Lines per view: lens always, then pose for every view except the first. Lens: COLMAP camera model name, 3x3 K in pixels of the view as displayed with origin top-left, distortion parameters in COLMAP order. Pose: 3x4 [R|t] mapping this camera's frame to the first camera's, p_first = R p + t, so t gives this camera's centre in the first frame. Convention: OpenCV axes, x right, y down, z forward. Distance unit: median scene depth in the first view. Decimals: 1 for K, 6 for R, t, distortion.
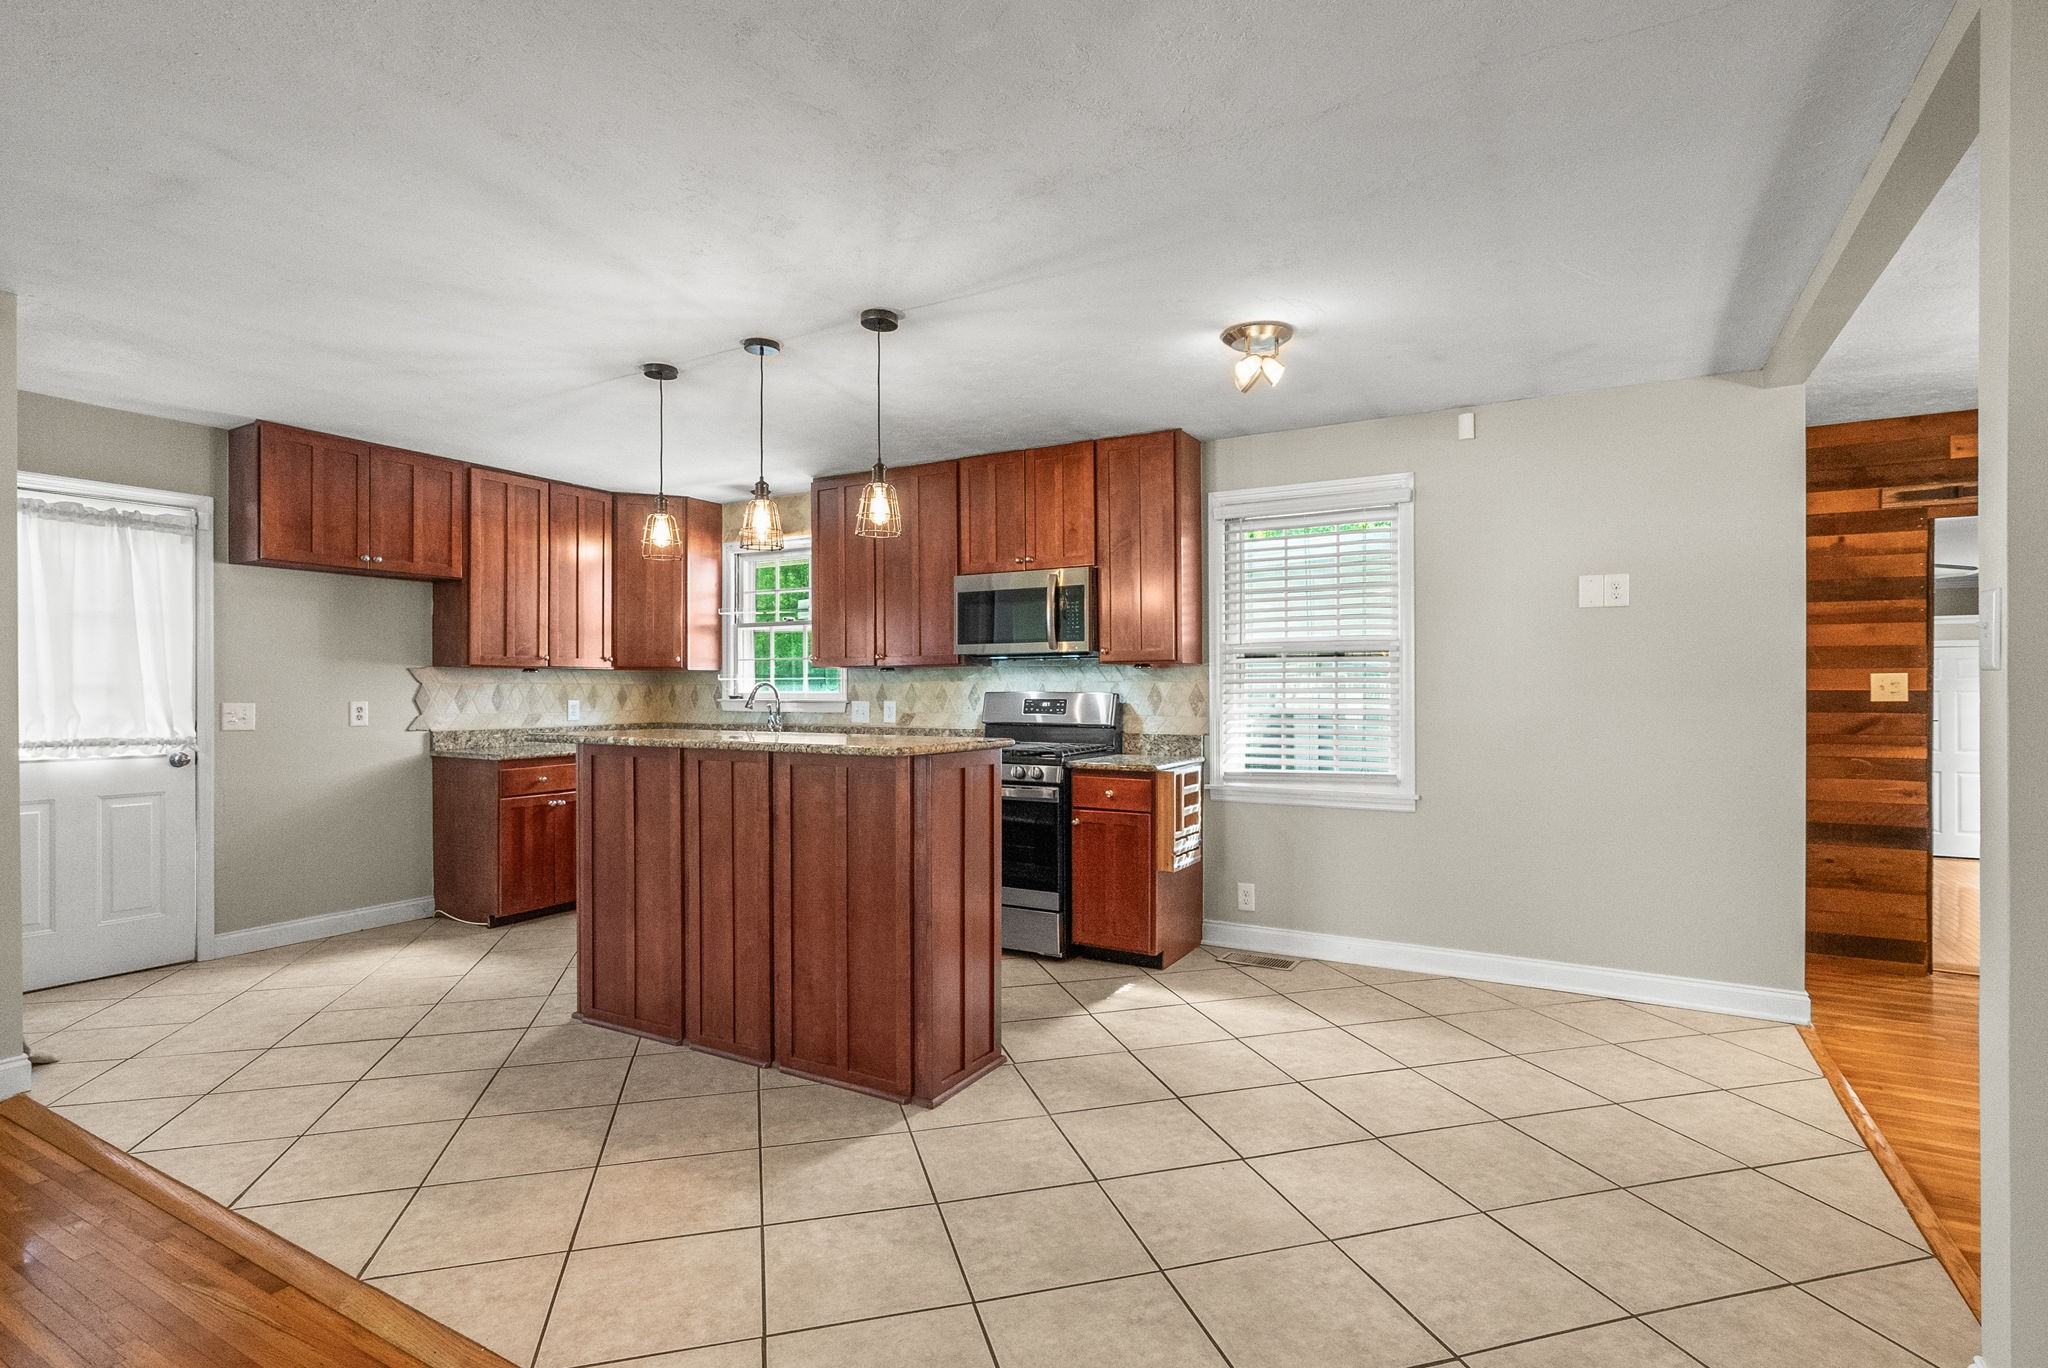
lens RADIAL K [[964.2, 0, 1009.6], [0, 964.2, 684.4], [0, 0, 1]] dist [-0.005492, 0.002264]
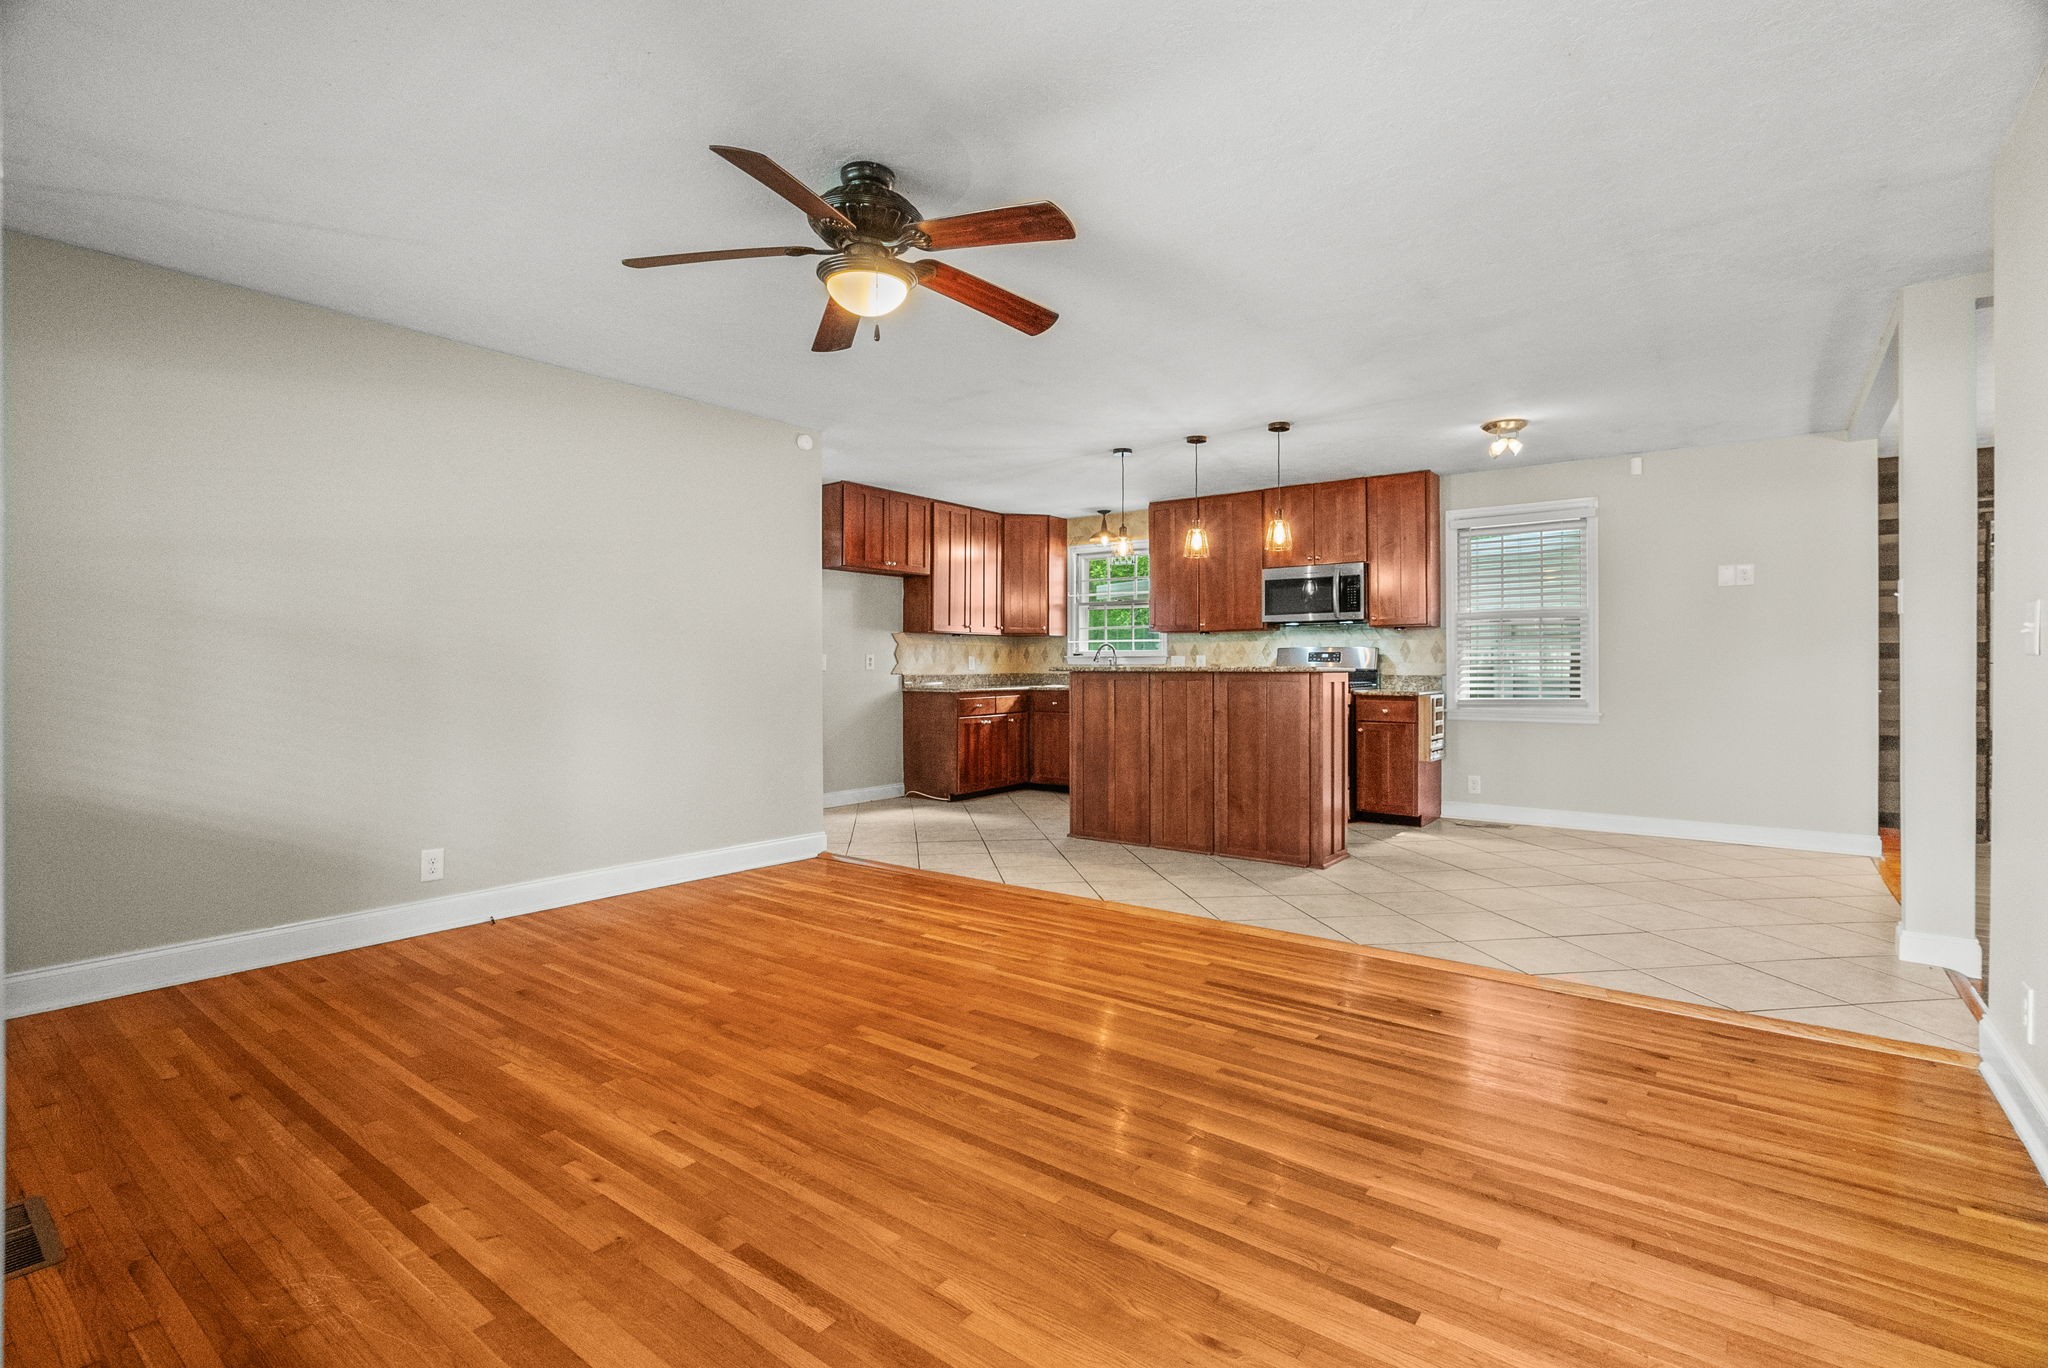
lens RADIAL K [[964.2, 0, 1004.1], [0, 964.2, 667.5], [0, 0, 1]] dist [-0.005492, 0.002264]
pose [[0.989039, 0.000729, -0.147655, -0.230619], [0.000237, 0.999979, 0.006529, 0.028985], [0.147657, -0.006492, 0.989017, -0.522906]]
